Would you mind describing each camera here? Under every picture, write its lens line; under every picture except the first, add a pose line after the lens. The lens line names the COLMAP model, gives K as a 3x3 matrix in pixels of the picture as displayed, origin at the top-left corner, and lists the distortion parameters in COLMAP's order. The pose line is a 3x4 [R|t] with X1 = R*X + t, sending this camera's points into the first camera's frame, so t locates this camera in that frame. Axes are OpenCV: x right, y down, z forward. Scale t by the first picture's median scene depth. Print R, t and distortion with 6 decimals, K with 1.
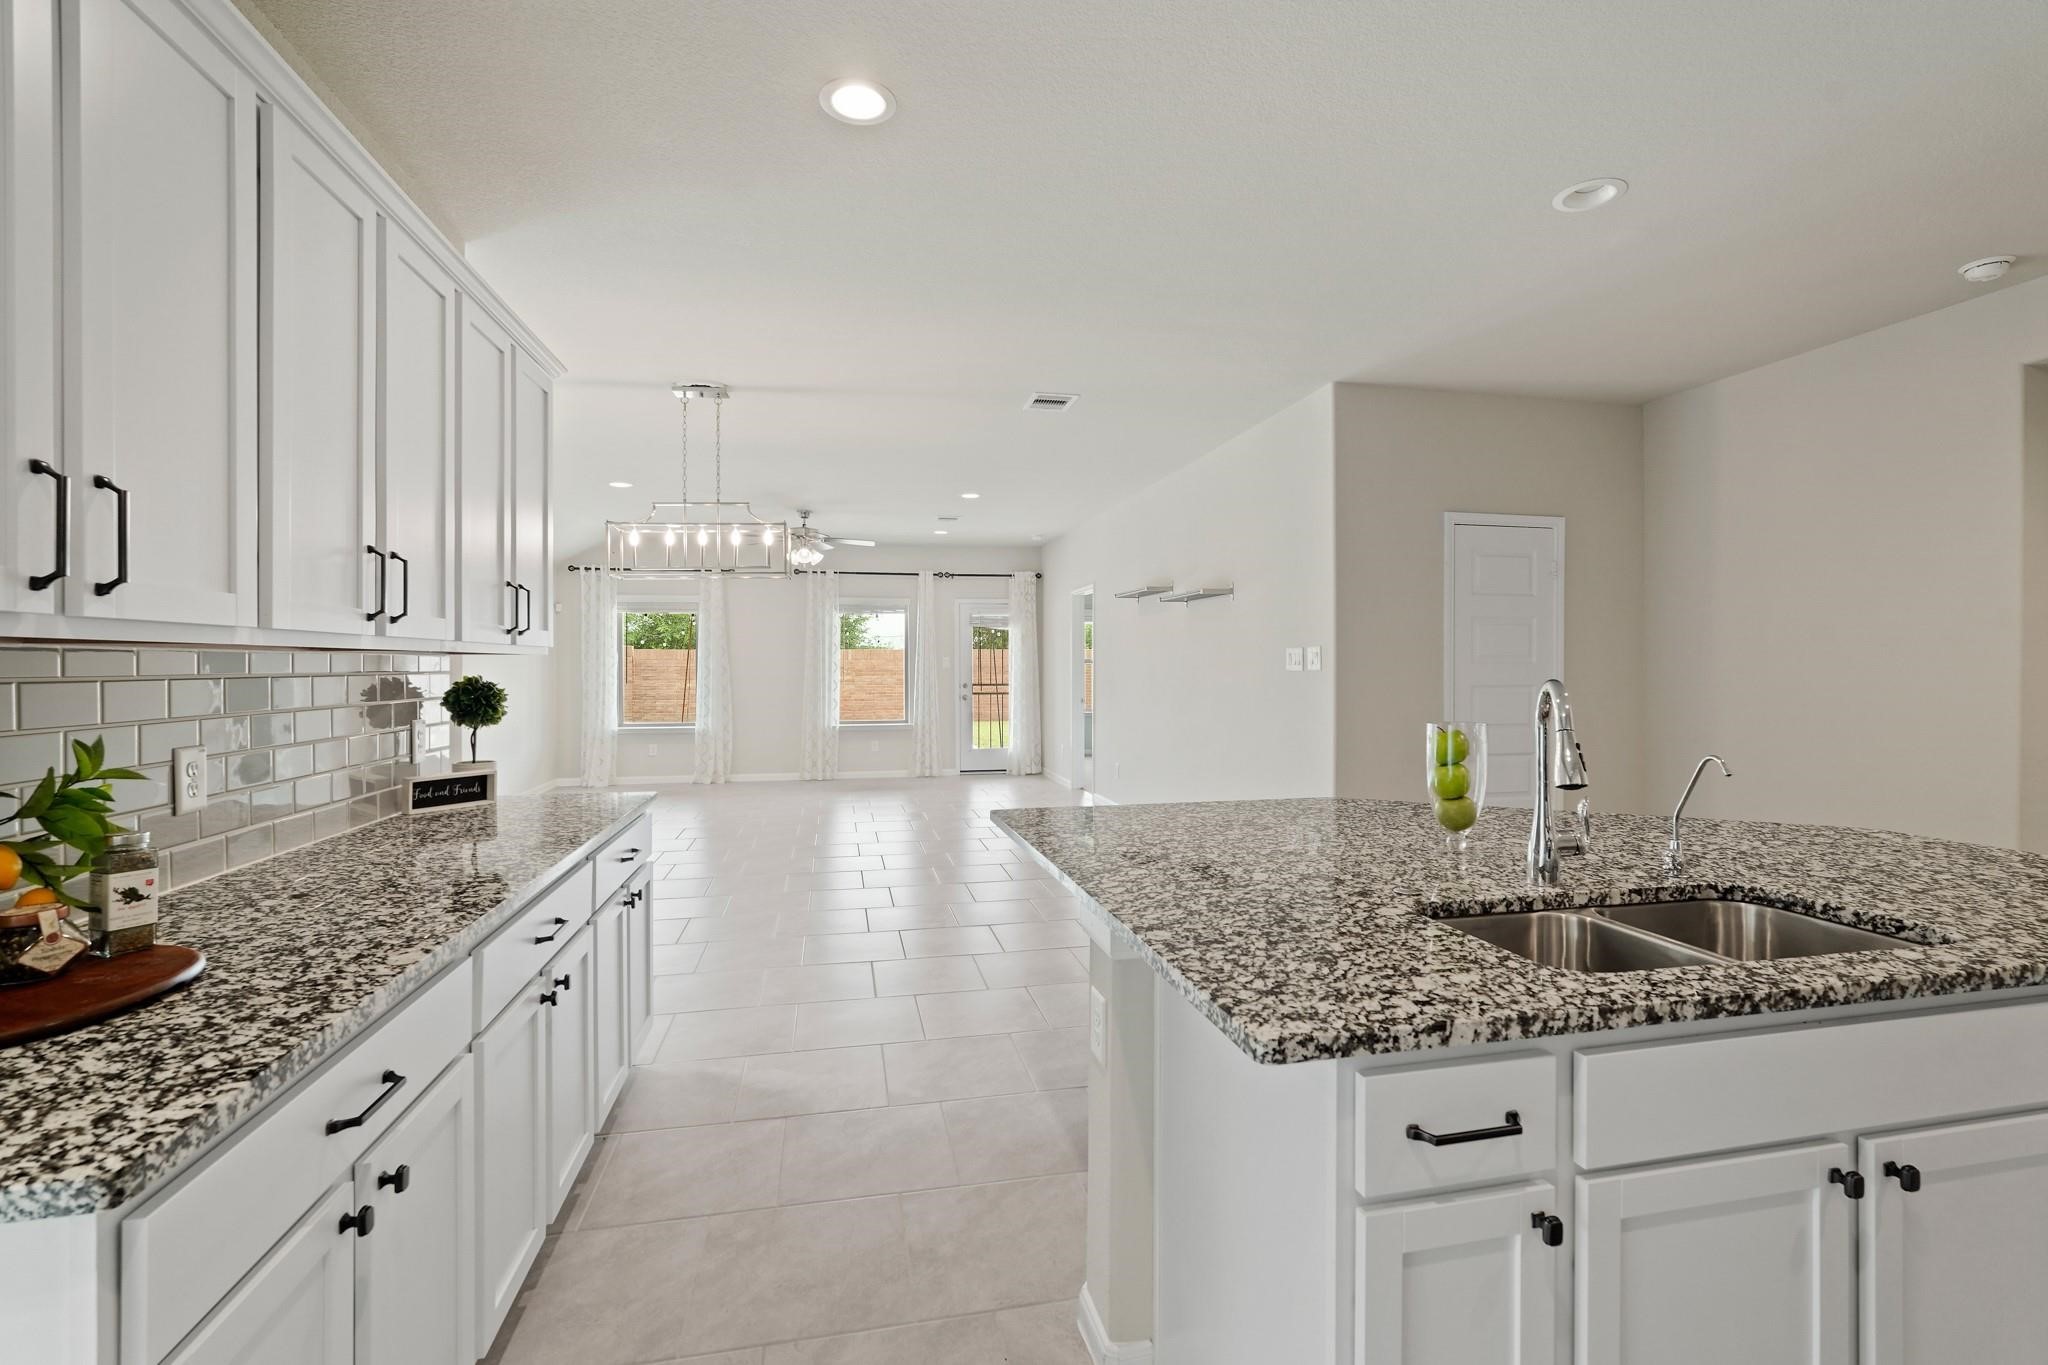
lens RADIAL K [[902.3, 0, 1029.1], [0, 902.3, 668.5], [0, 0, 1]] dist [-0.015805, 0.005549]
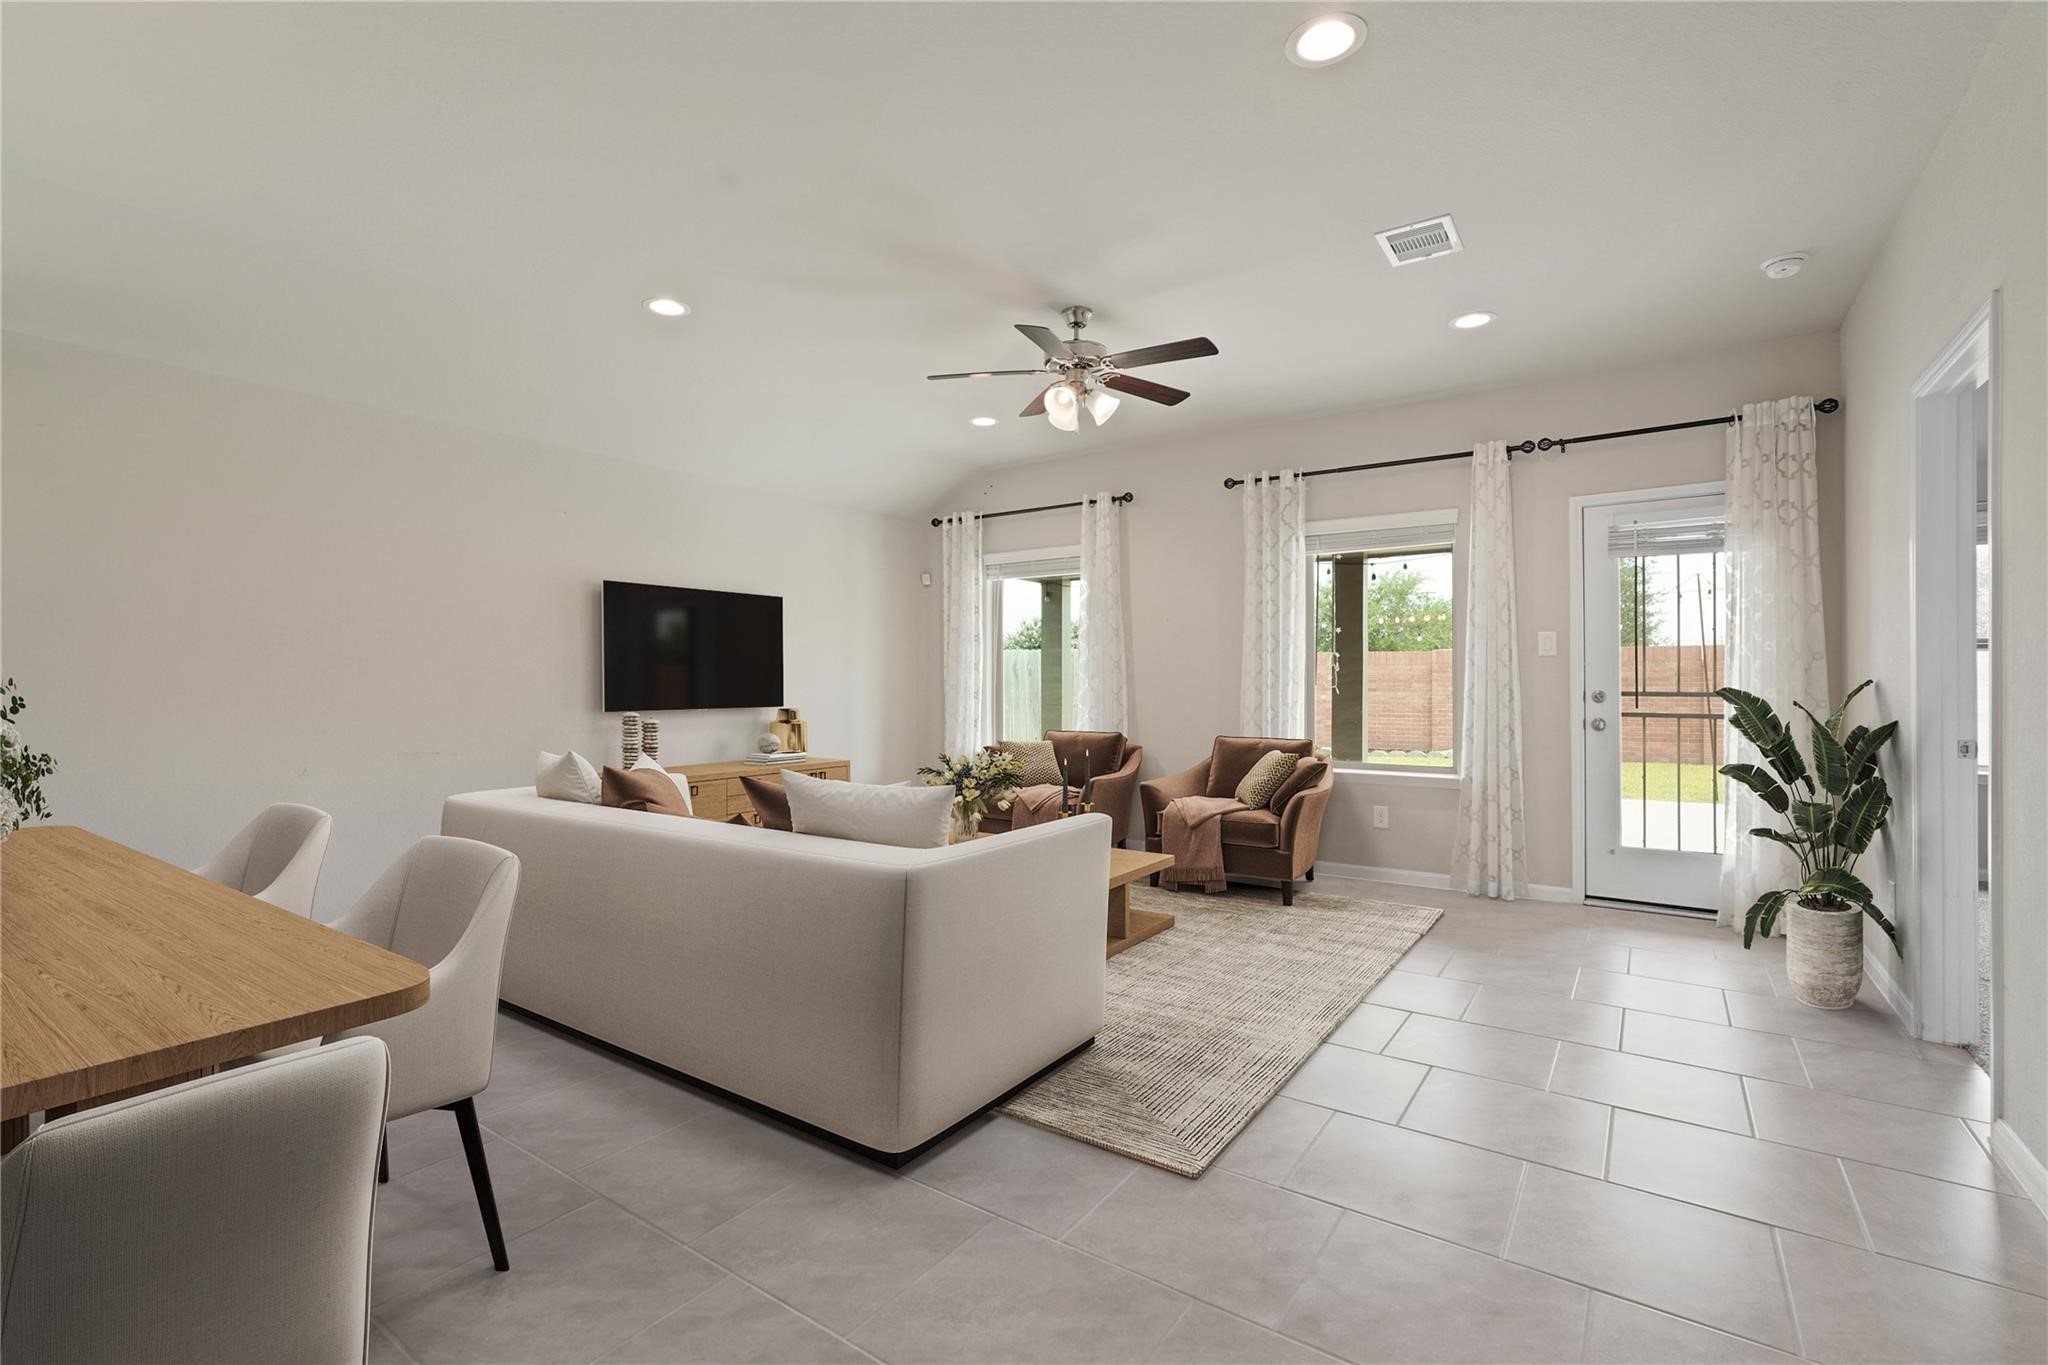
lens RADIAL K [[902.3, 0, 1037.1], [0, 902.3, 670.7], [0, 0, 1]] dist [-0.015805, 0.005549]
pose [[0.688408, -0.006417, -0.725295, 0.056302], [-0.002531, 0.999934, -0.011249, 0.012327], [0.725319, 0.009580, 0.688346, 0.525885]]
